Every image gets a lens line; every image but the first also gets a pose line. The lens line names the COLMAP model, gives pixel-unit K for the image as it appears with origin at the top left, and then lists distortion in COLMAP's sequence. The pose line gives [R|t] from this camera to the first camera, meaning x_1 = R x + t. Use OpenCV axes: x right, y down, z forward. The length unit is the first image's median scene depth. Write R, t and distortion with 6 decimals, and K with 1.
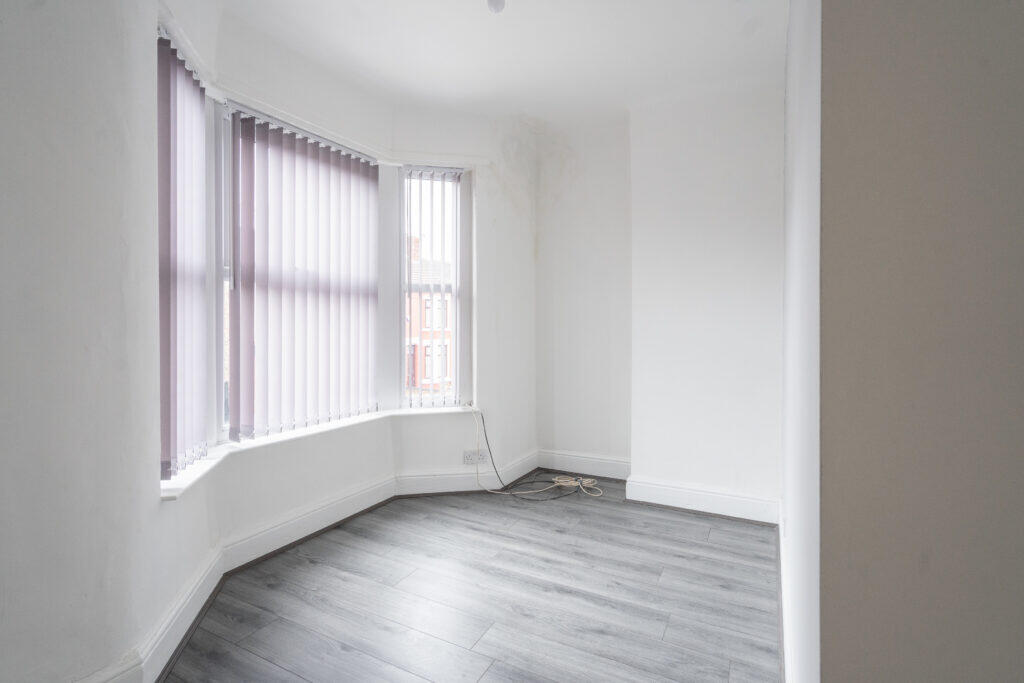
lens RADIAL K [[496.7, 0, 512.8], [0, 496.7, 336.8], [0, 0, 1]] dist [-0.012308, -0.000423]
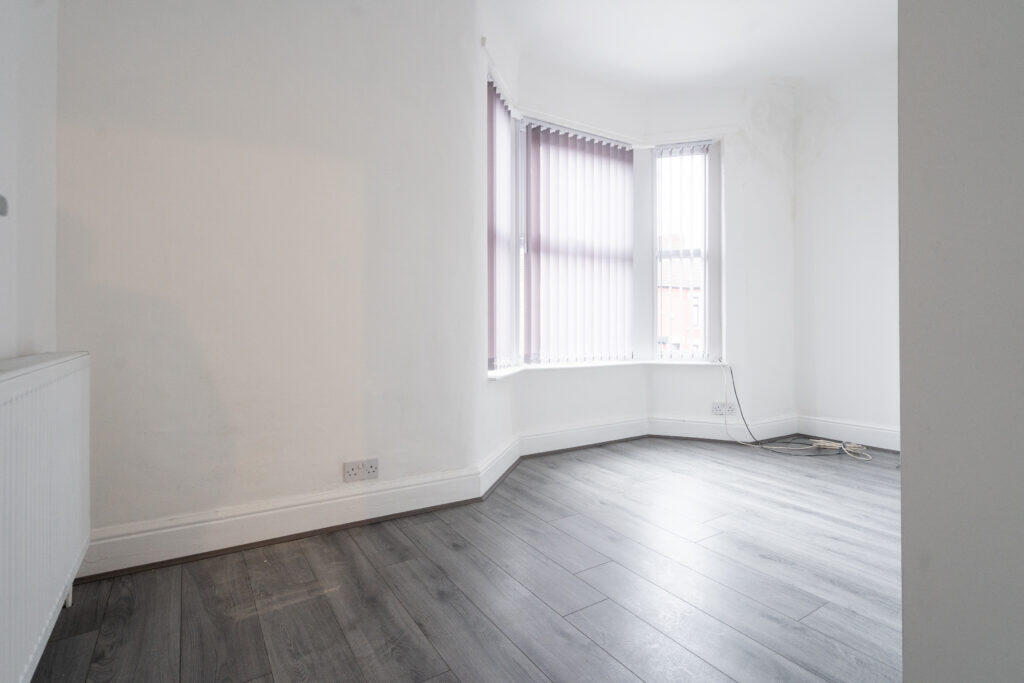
lens RADIAL K [[496.7, 0, 513.0], [0, 496.7, 337.1], [0, 0, 1]] dist [-0.012308, -0.000423]
pose [[0.868842, -0.001010, -0.495089, 0.077343], [-0.001378, 0.999989, -0.004457, 0.128507], [0.495088, 0.004555, 0.868831, -0.197818]]
